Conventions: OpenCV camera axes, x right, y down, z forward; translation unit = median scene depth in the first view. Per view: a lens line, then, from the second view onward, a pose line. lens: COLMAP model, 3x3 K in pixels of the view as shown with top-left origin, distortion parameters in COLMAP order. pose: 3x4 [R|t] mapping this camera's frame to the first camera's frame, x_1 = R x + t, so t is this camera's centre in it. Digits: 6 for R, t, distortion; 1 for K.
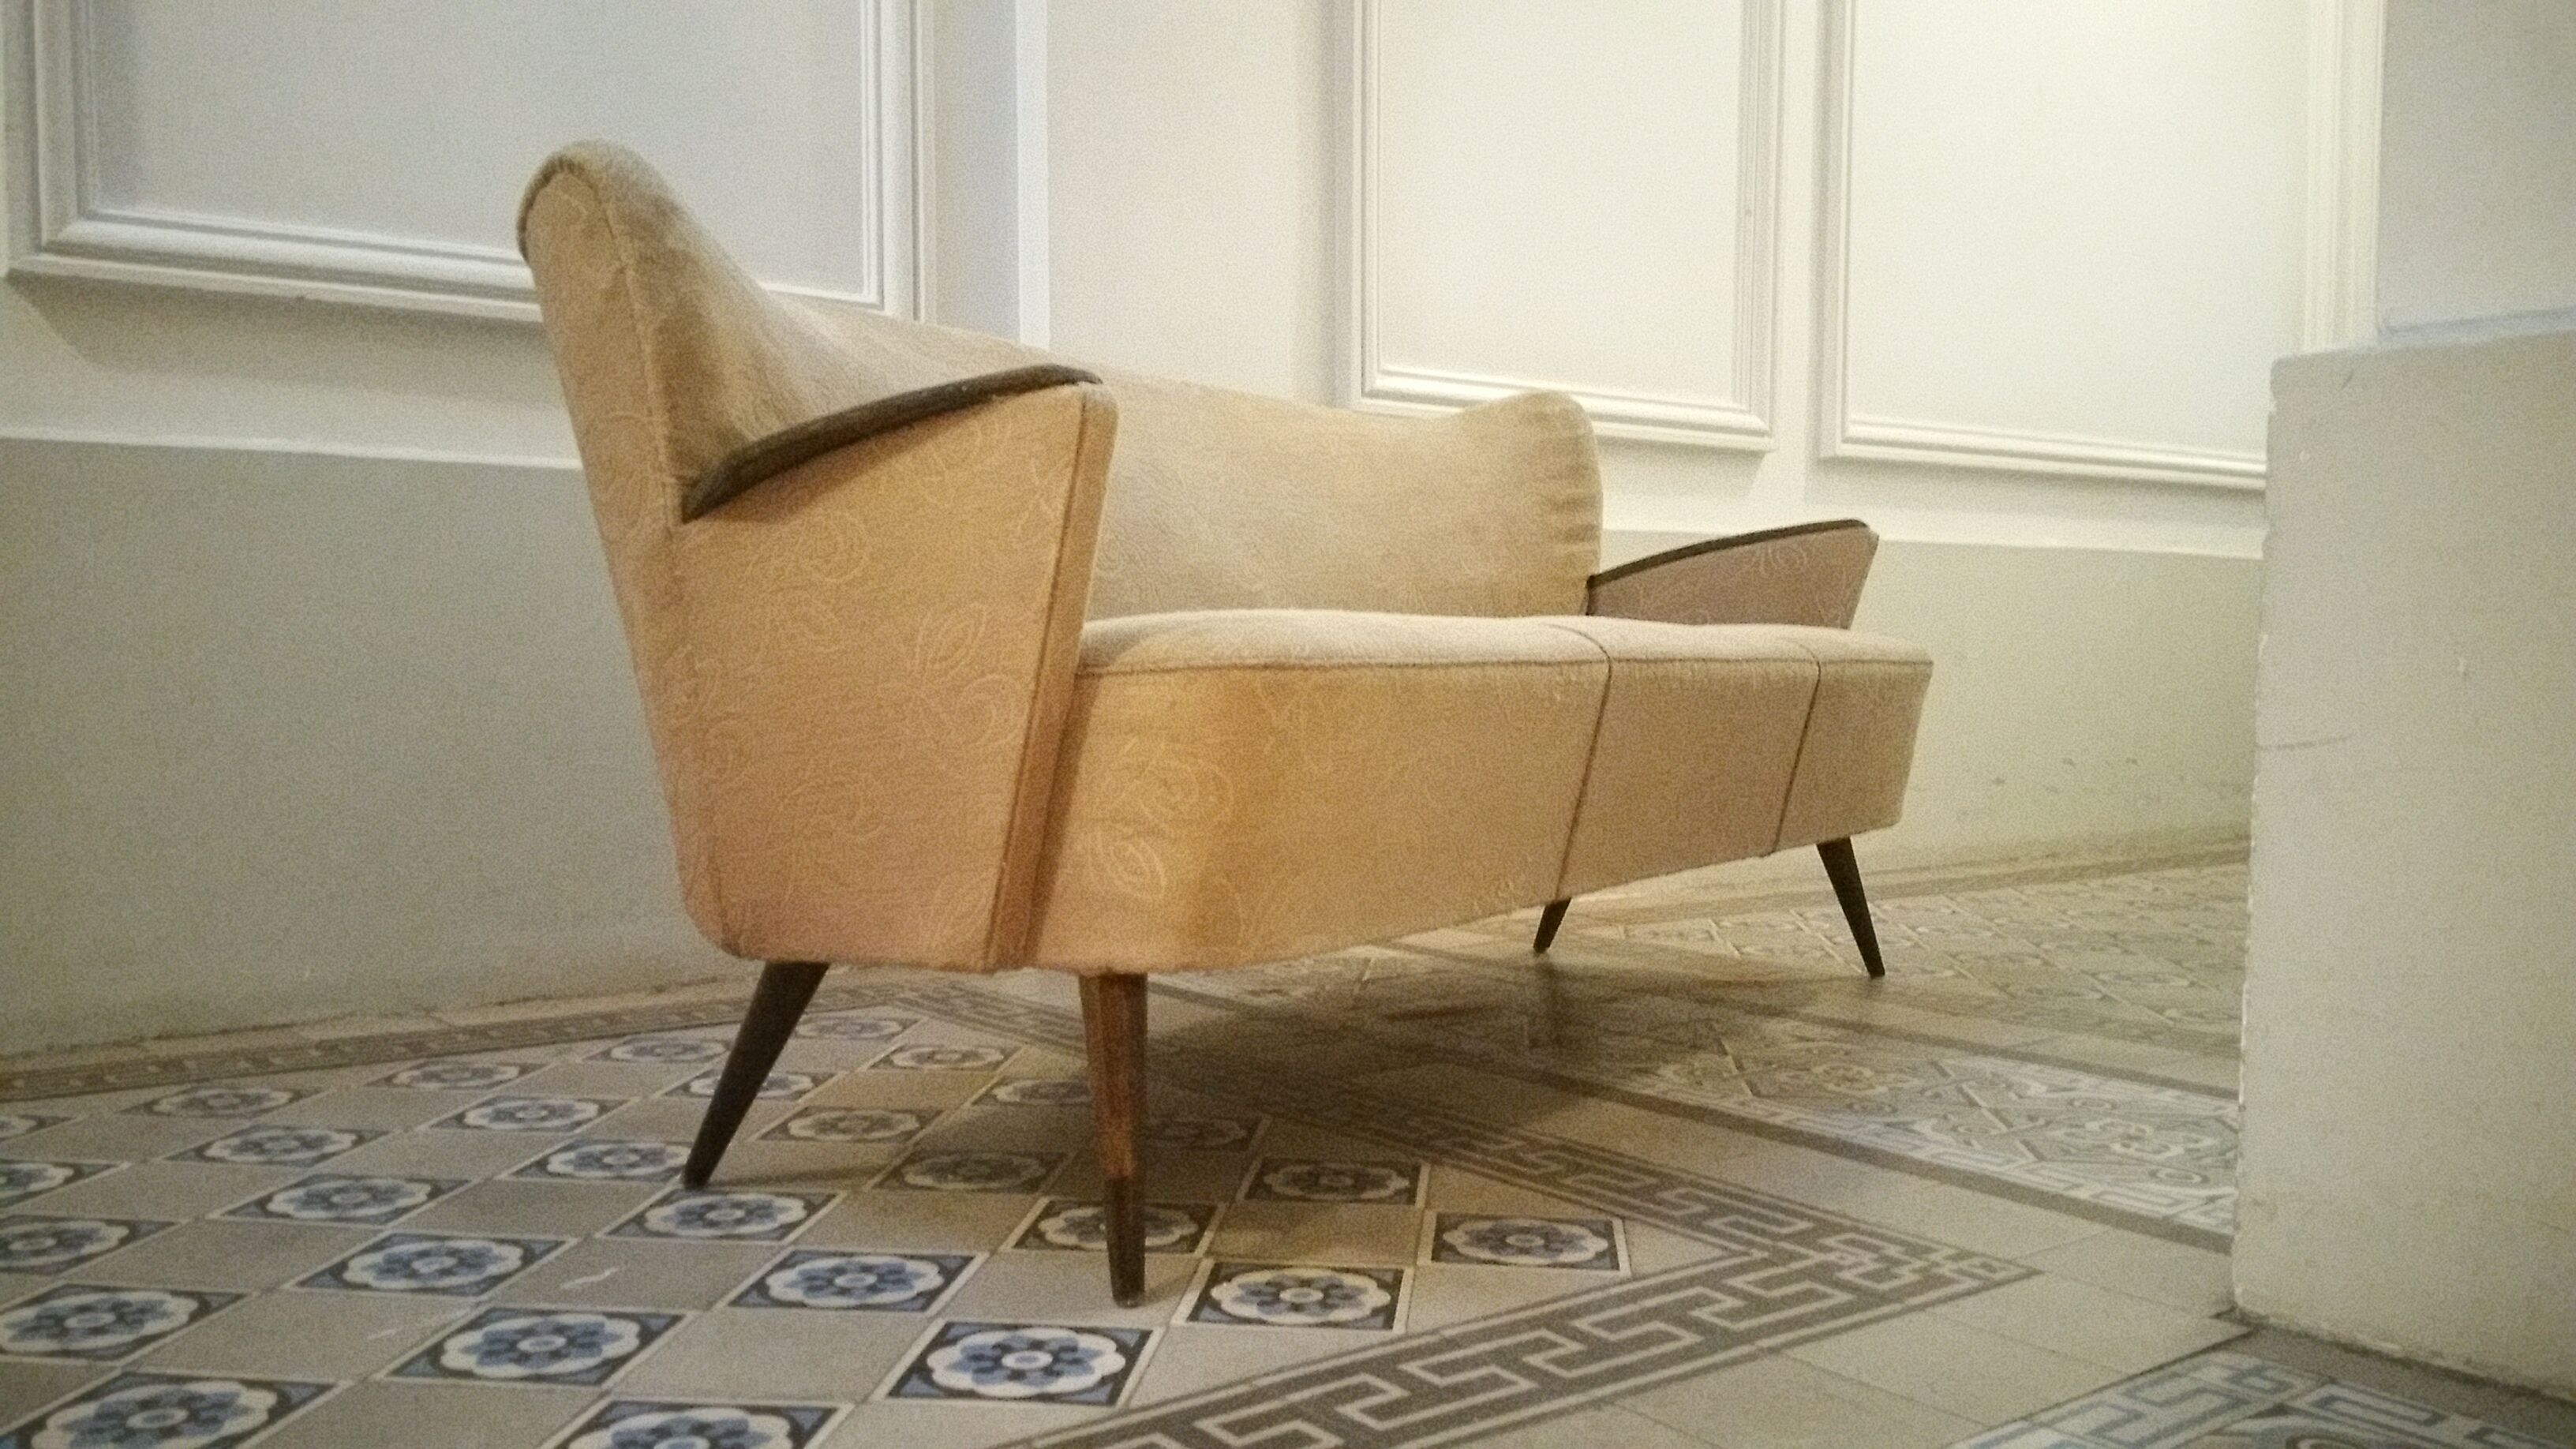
lens RADIAL K [[2114.8, 0, 1297.4], [0, 2114.8, 720.5], [0, 0, 1]] dist [0.158738, -0.376385]
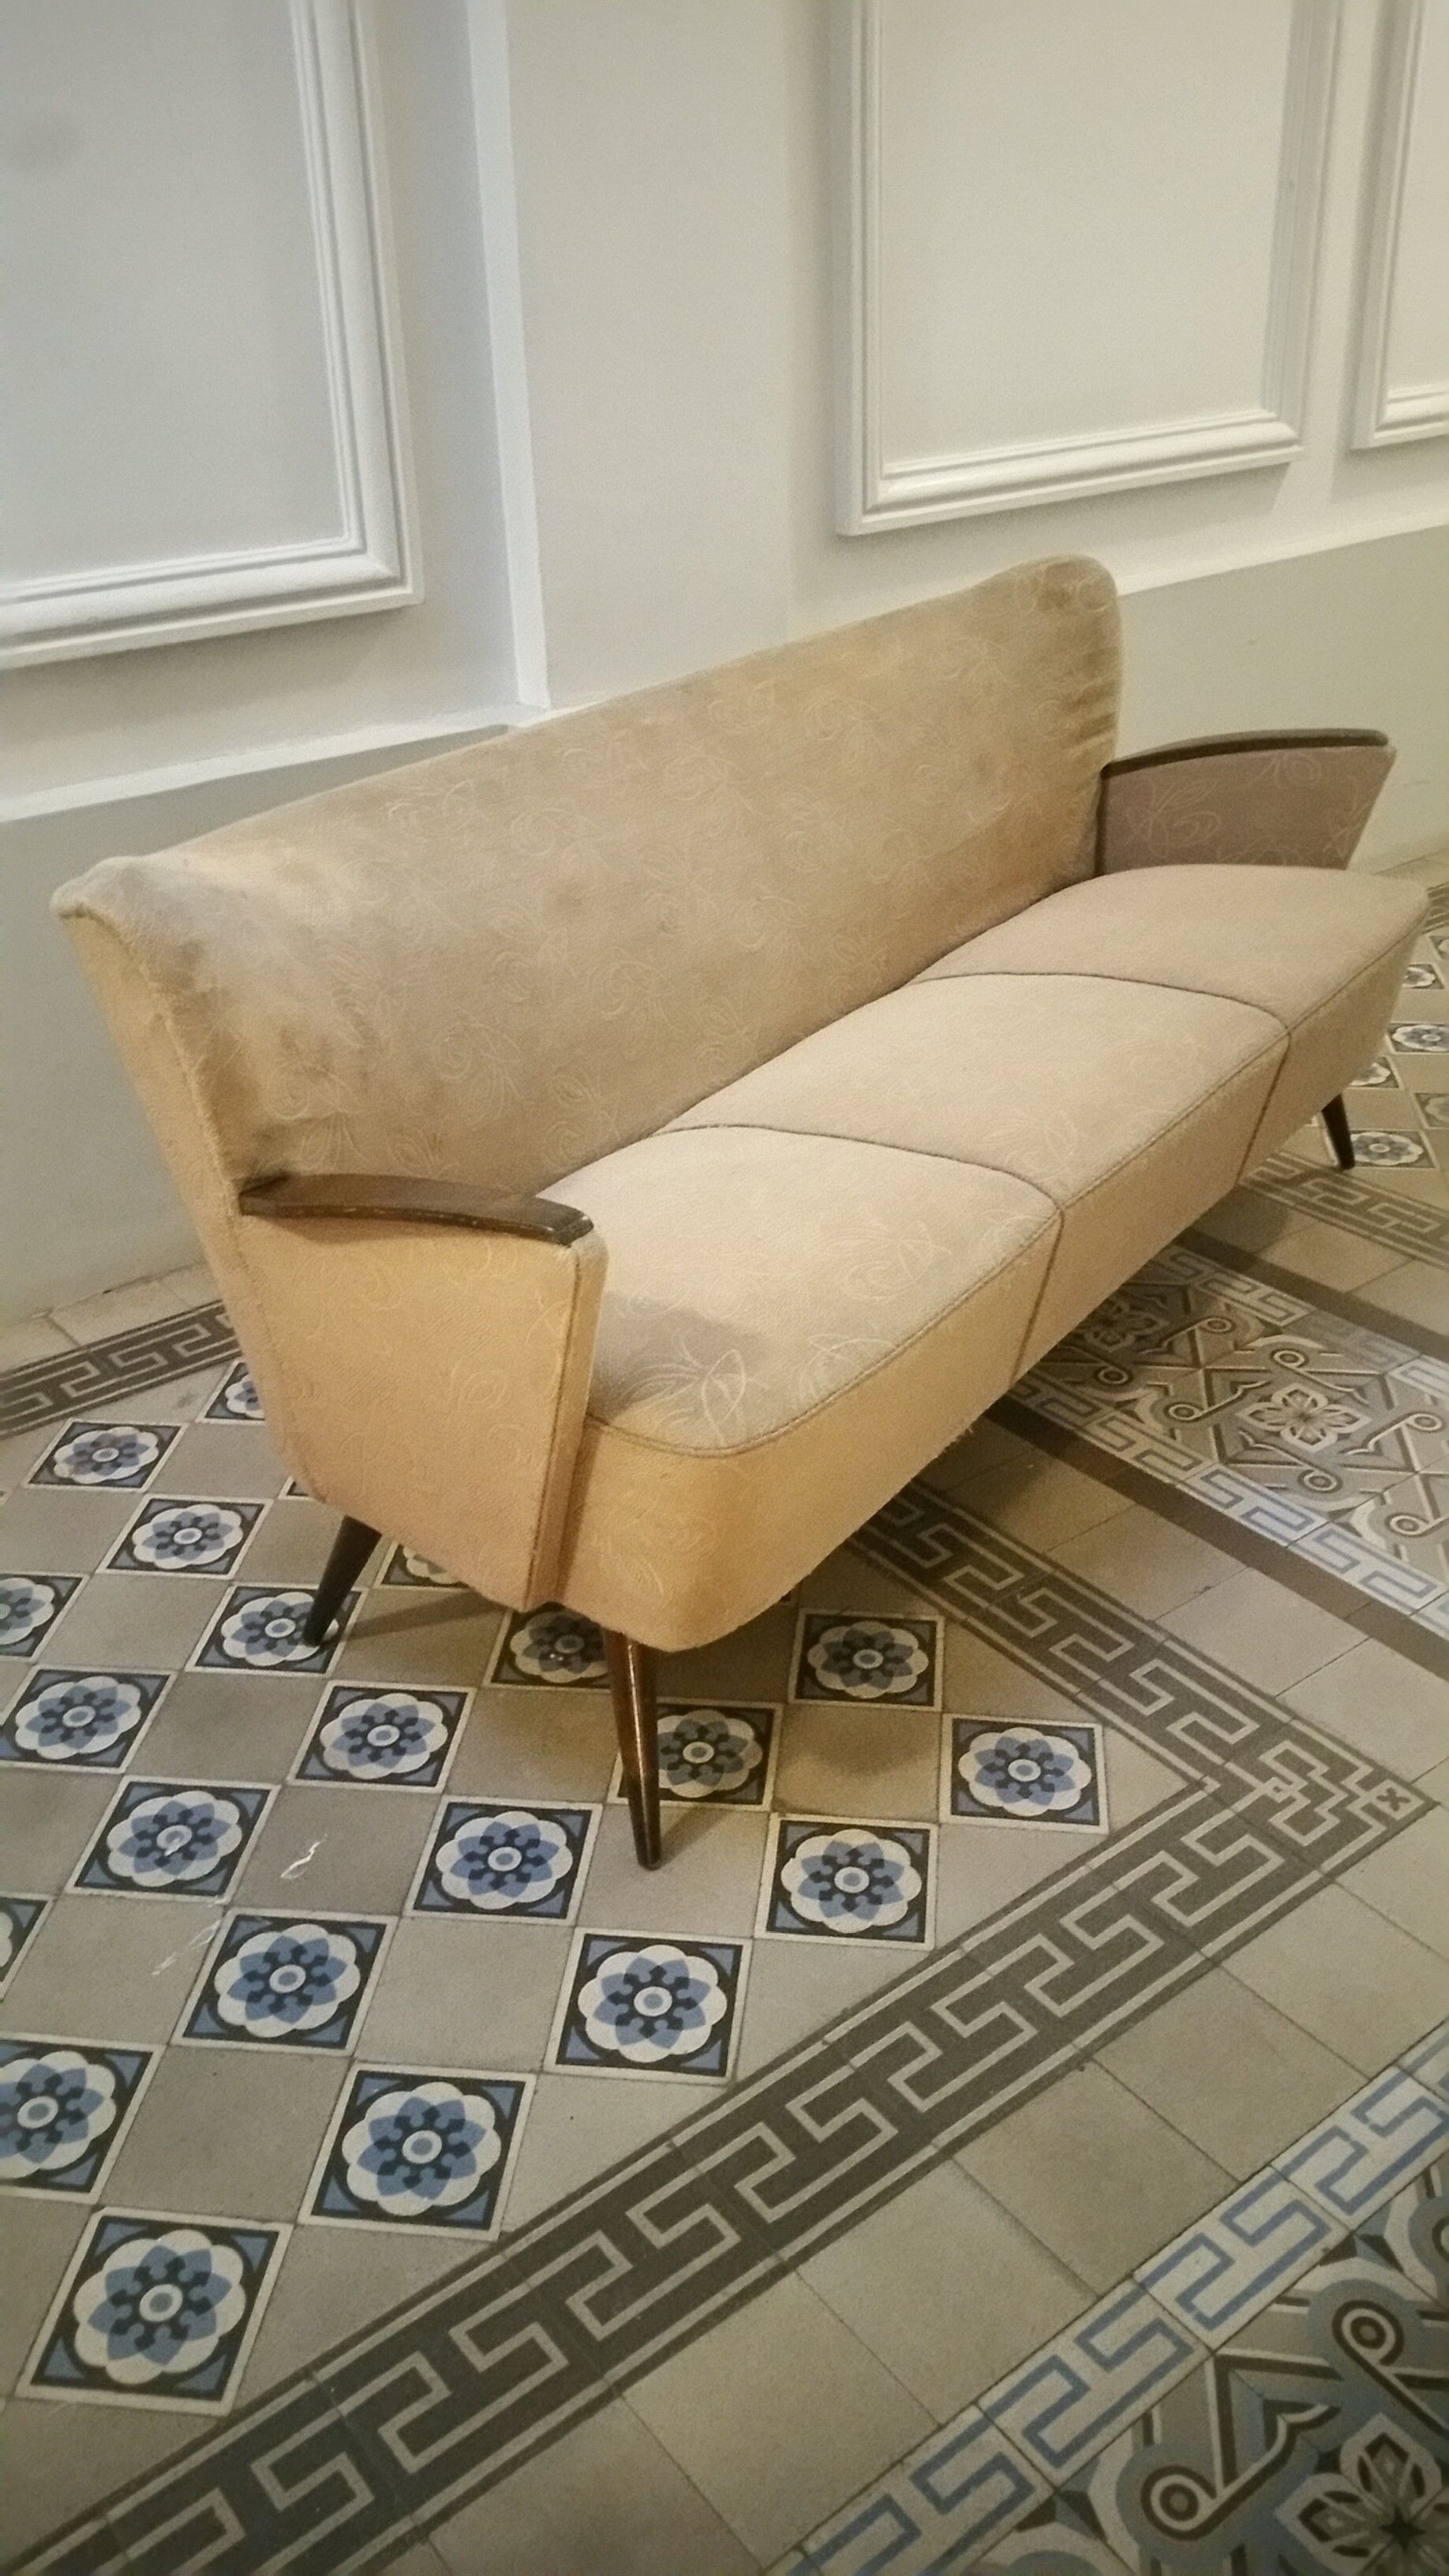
lens RADIAL K [[2123.3, 0, 724.5], [0, 2123.3, 1288.0], [0, 0, 1]] dist [0.175907, -0.456169]
pose [[0.999563, -0.019580, -0.022139, -0.035960], [0.027424, 0.893742, 0.447743, -0.579226], [0.011019, -0.448155, 0.893888, -0.000915]]
